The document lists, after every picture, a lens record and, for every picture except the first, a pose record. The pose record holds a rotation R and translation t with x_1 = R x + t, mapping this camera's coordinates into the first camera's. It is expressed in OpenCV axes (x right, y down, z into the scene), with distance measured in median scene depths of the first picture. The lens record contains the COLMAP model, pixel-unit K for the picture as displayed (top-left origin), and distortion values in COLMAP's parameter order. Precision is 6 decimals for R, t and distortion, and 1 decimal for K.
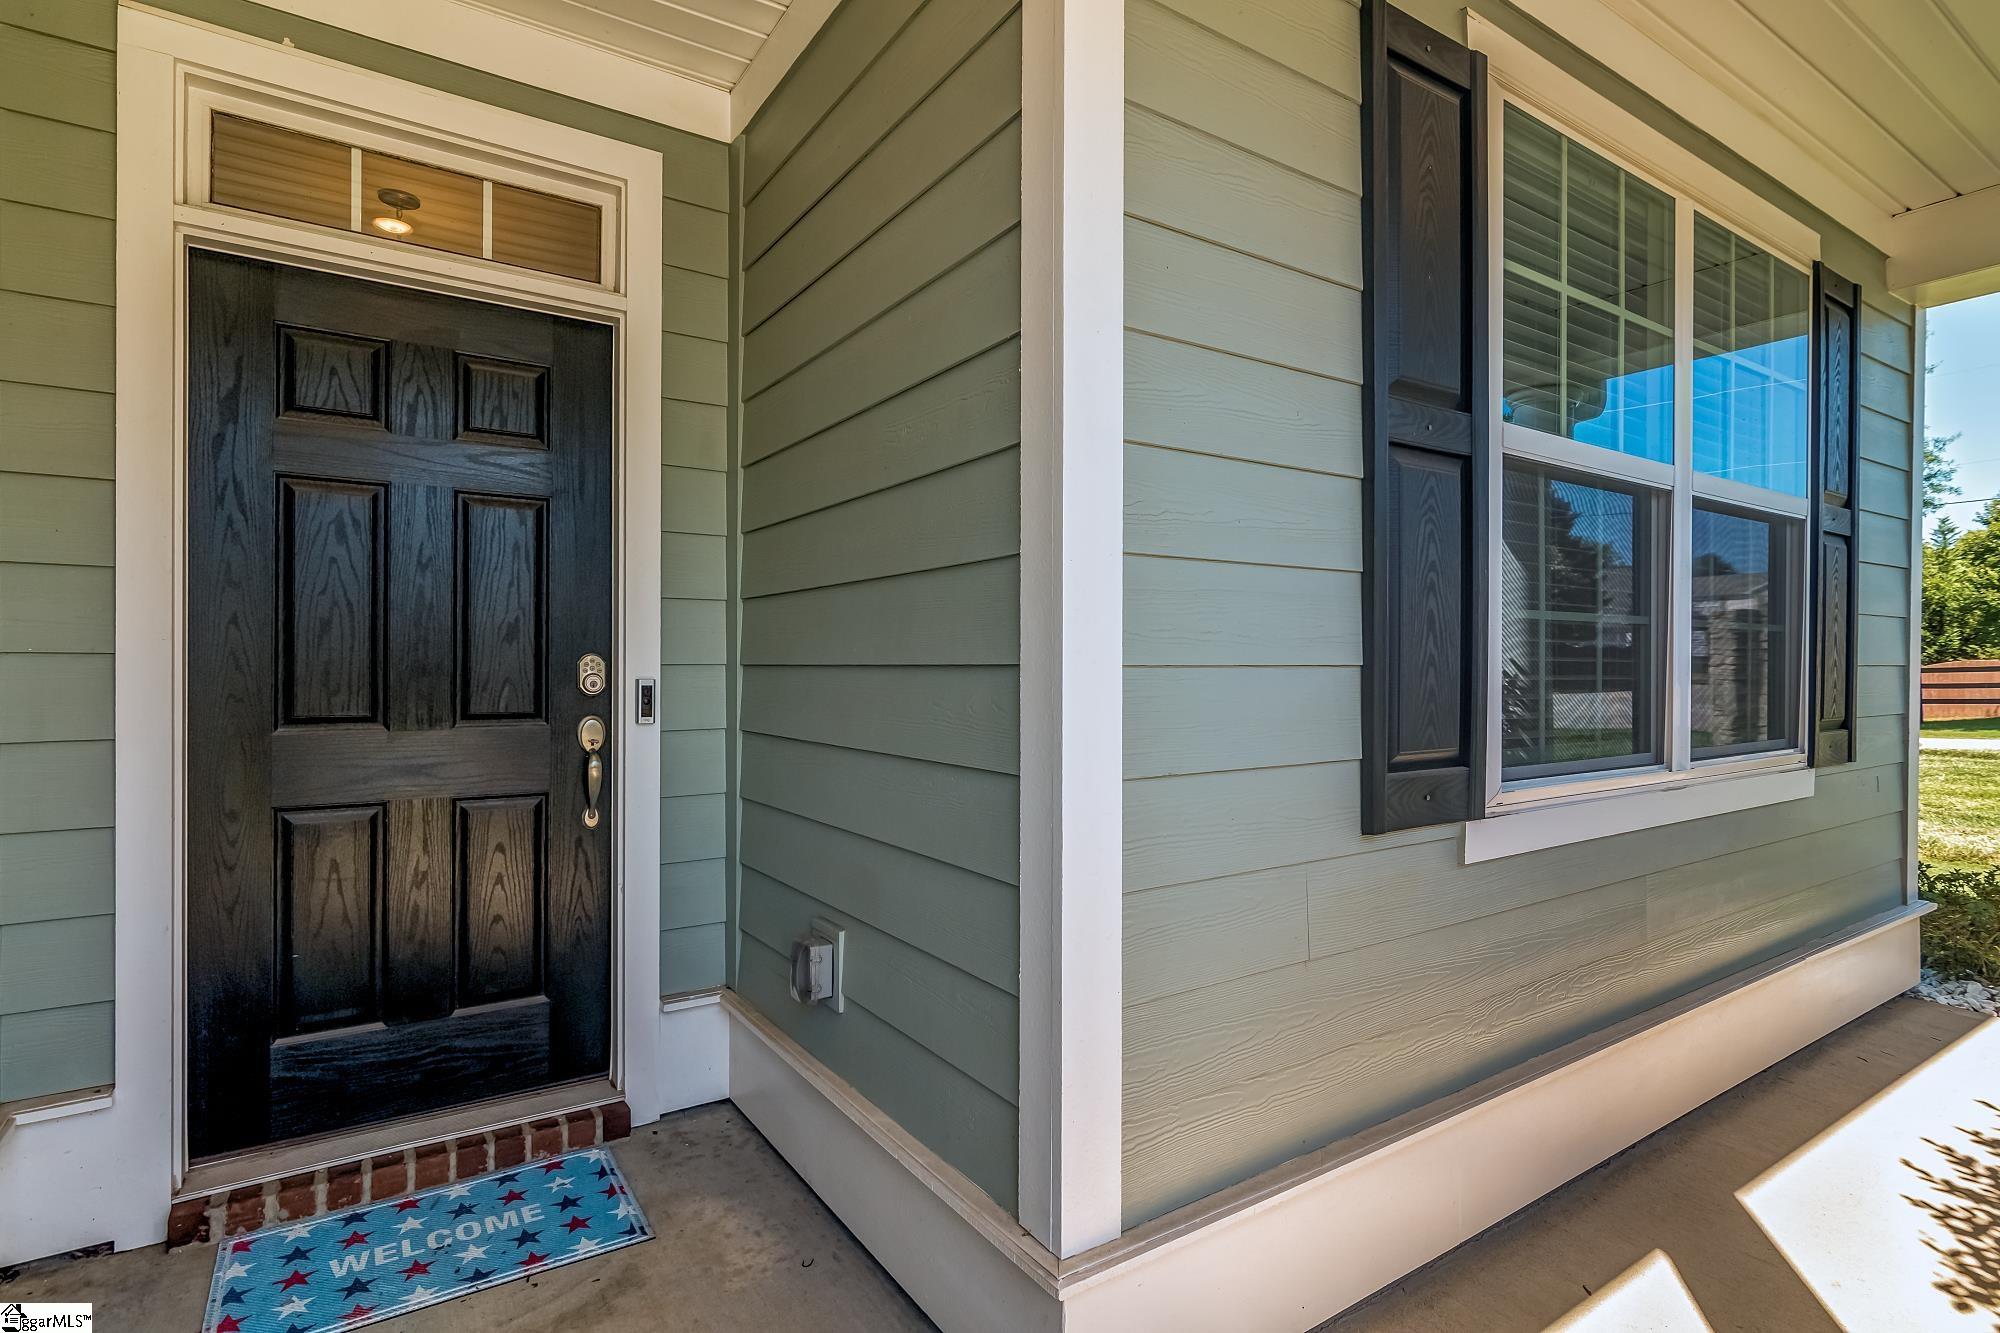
lens RADIAL K [[994.5, 0, 1016.7], [0, 994.5, 670.1], [0, 0, 1]] dist [0.001473, 0.016069]
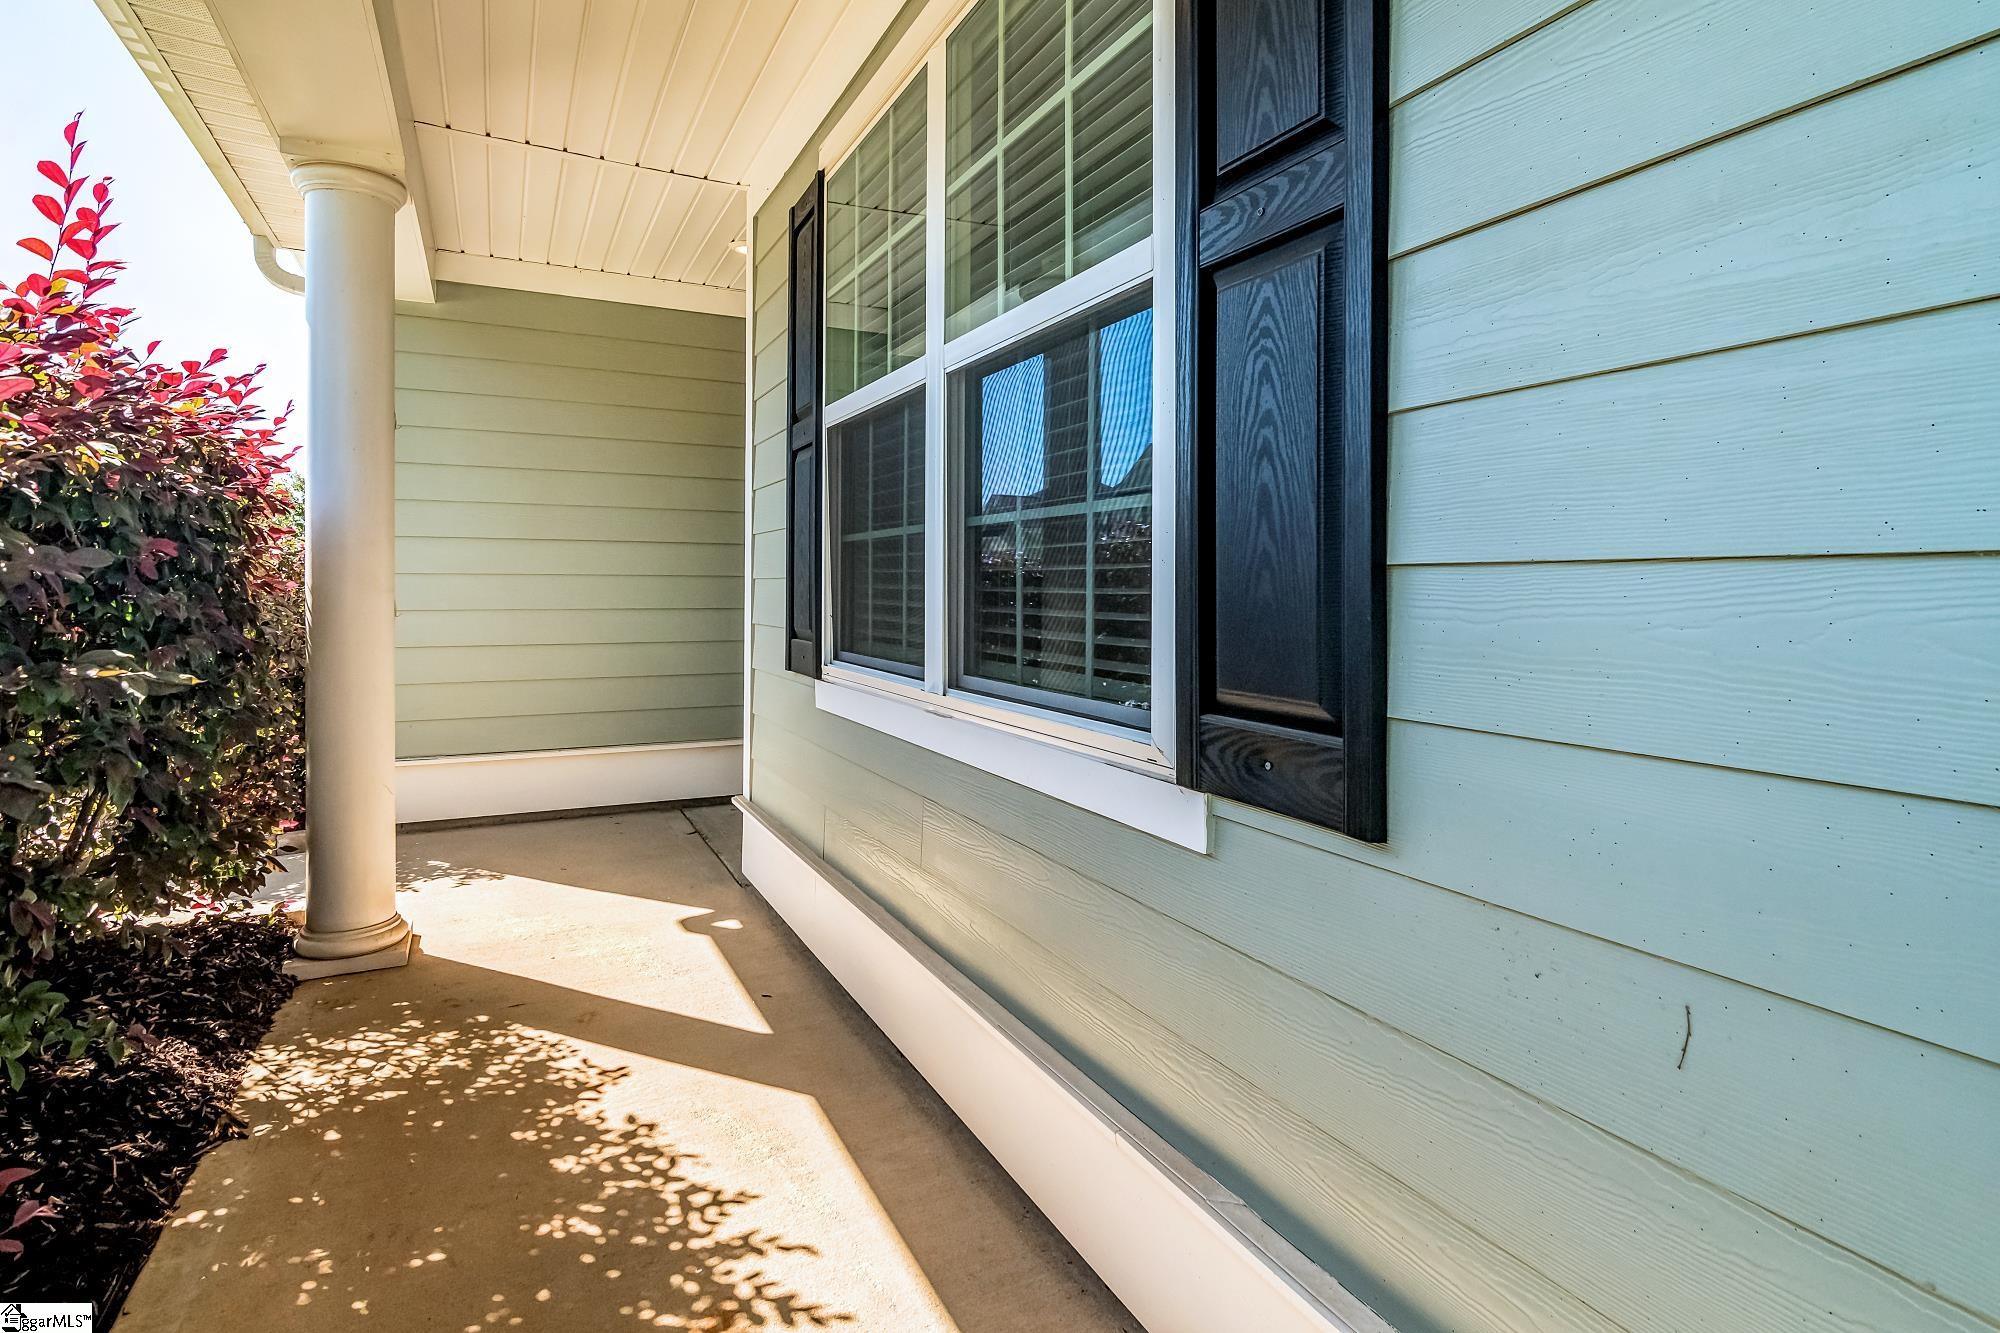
lens RADIAL K [[994.5, 0, 1016.7], [0, 994.5, 670.1], [0, 0, 1]] dist [0.001473, 0.016069]
pose [[-0.119546, 0.086433, -0.989059, 1.419343], [-0.002807, 0.996170, 0.087394, 0.012587], [0.992825, 0.013224, -0.118846, 1.138119]]
